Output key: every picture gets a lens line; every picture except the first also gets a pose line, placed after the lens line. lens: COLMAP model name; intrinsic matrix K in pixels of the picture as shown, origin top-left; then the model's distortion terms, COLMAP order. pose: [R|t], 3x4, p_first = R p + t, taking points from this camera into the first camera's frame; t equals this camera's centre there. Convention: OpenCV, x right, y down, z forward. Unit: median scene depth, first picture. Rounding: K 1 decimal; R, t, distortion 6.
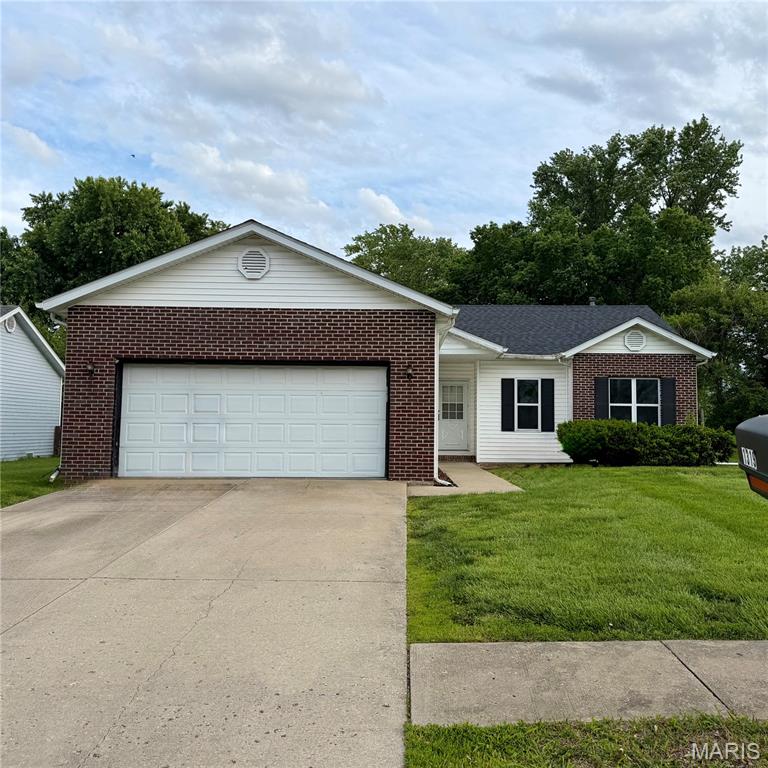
lens RADIAL K [[718.7, 0, 385.0], [0, 718.7, 364.5], [0, 0, 1]] dist [-0.002678, 0.017592]
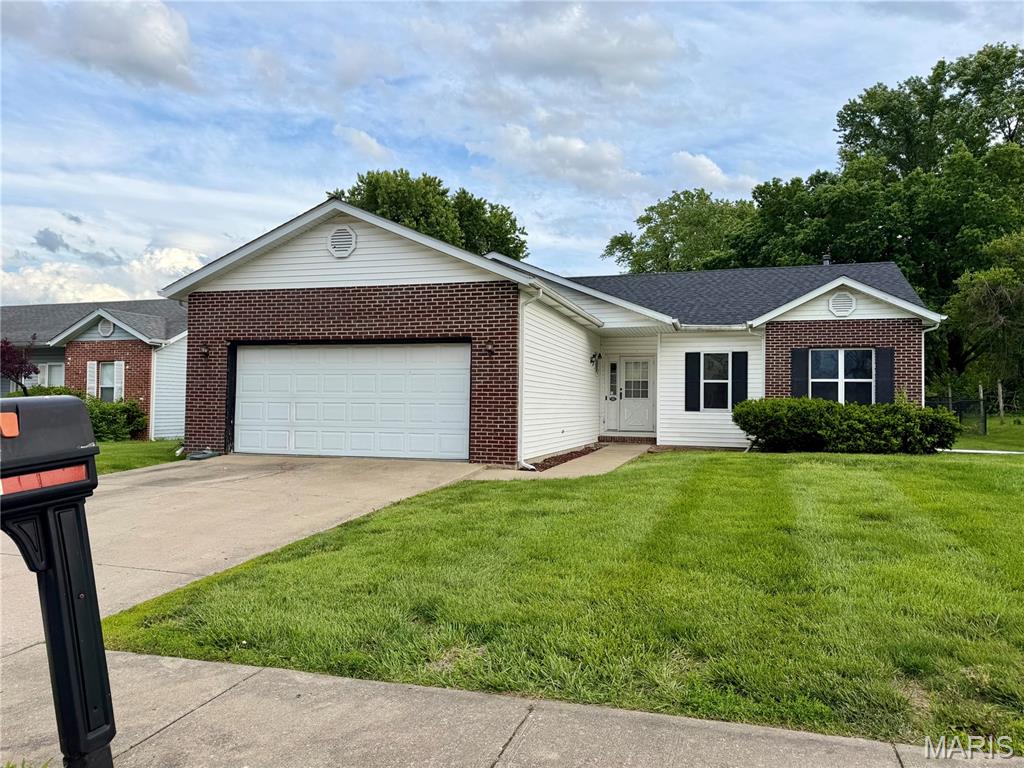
lens RADIAL K [[717.1, 0, 512.0], [0, 717.1, 384.0], [0, 0, 1]] dist [0.055996, -0.085928]
pose [[0.959125, -0.007748, -0.282876, 0.214176], [0.024183, 0.998212, 0.054655, 0.004360], [0.281947, -0.059261, 0.957598, 0.071516]]
